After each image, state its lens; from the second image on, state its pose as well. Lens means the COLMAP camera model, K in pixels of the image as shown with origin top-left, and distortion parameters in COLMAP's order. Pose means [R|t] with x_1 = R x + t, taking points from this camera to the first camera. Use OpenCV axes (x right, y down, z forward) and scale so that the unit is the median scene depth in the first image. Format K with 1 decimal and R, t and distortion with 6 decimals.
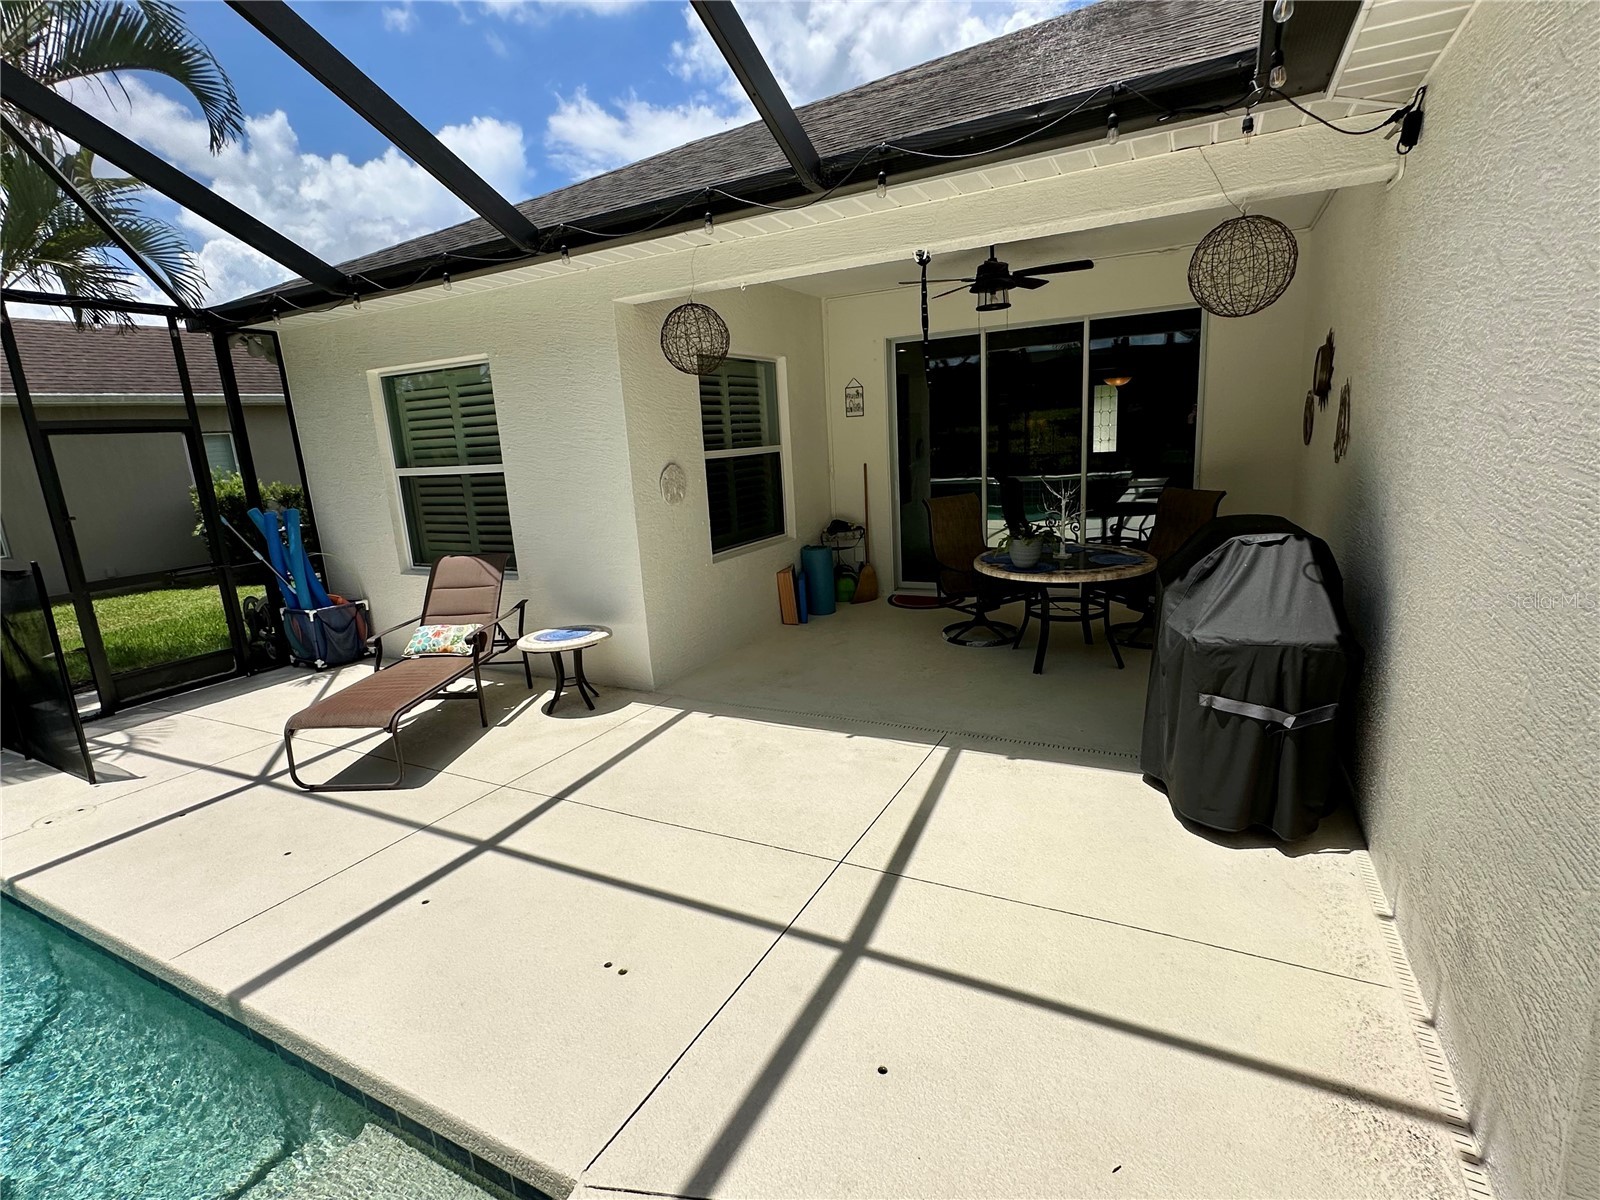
lens RADIAL K [[770.4, 0, 800.0], [0, 770.4, 600.0], [0, 0, 1]] dist [-0.010523, 0.002833]
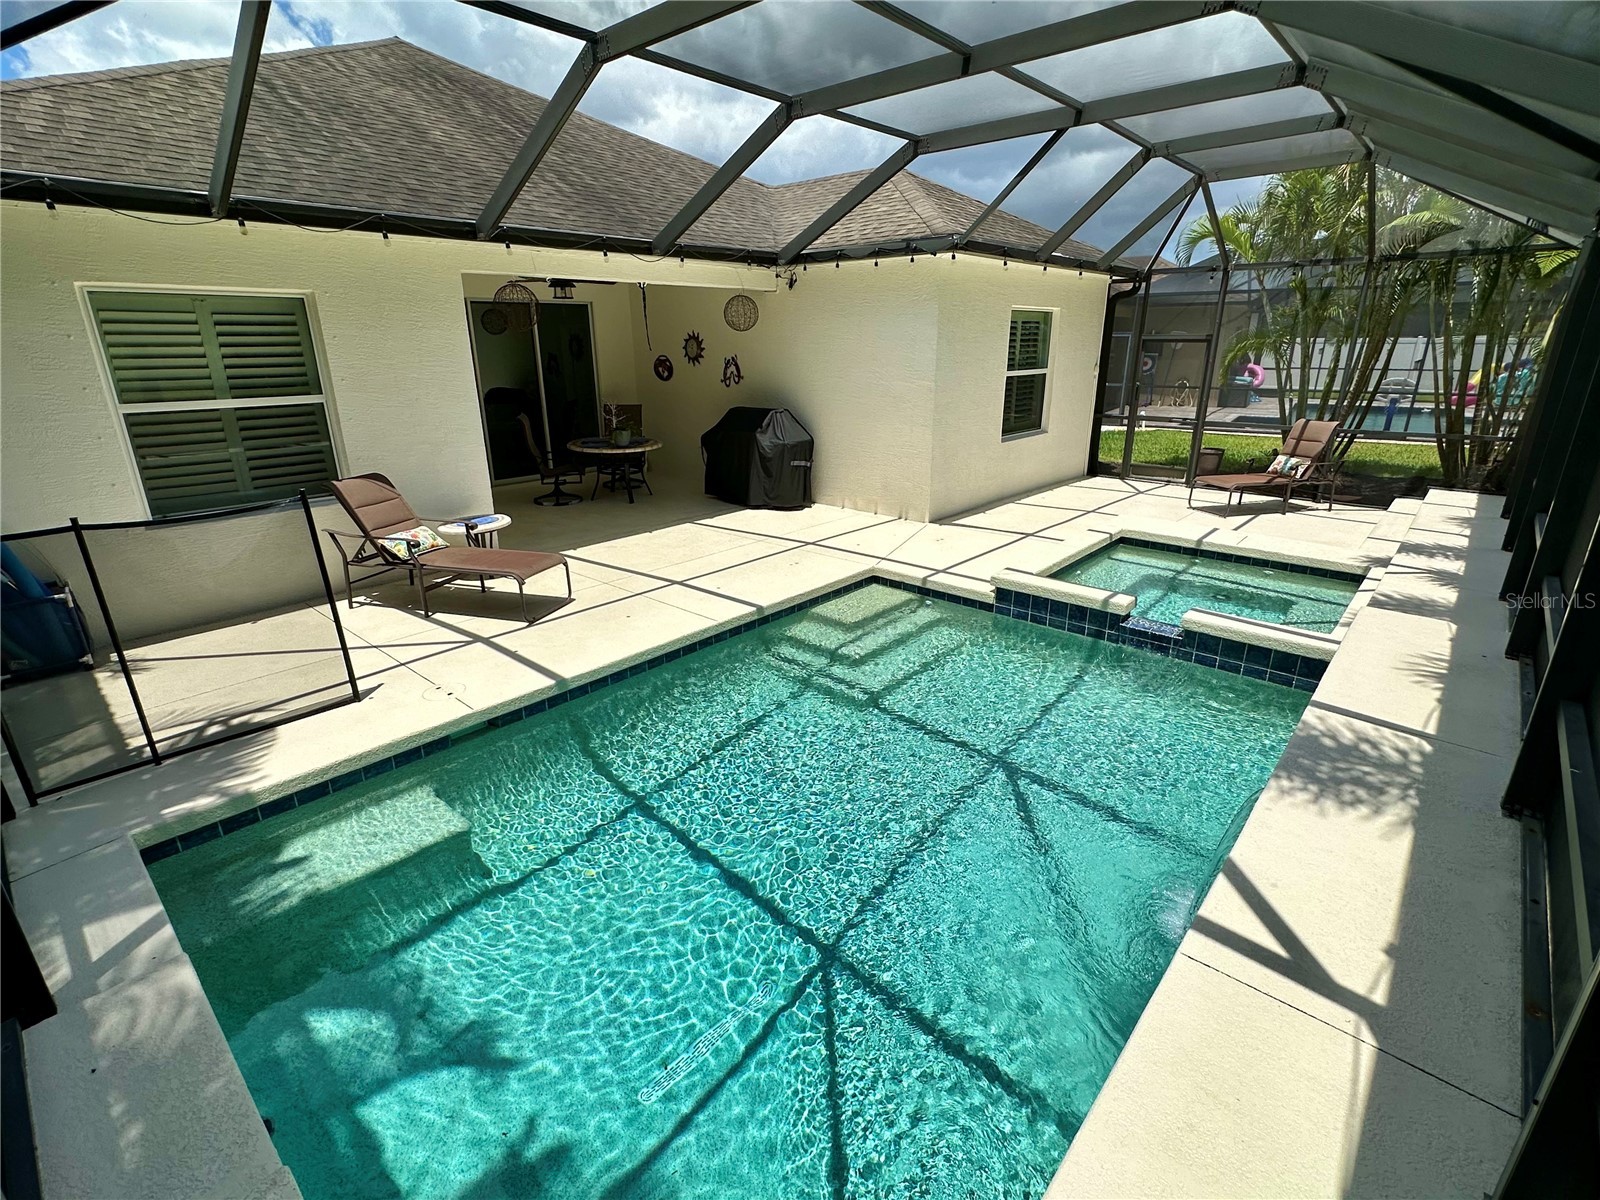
lens RADIAL K [[770.4, 0, 800.0], [0, 770.4, 600.0], [0, 0, 1]] dist [-0.010523, 0.002833]
pose [[0.246482, -0.261297, 0.933258, -1.484327], [0.192359, 0.957000, 0.217140, -0.004645], [-0.949866, 0.125999, 0.286146, 0.094673]]
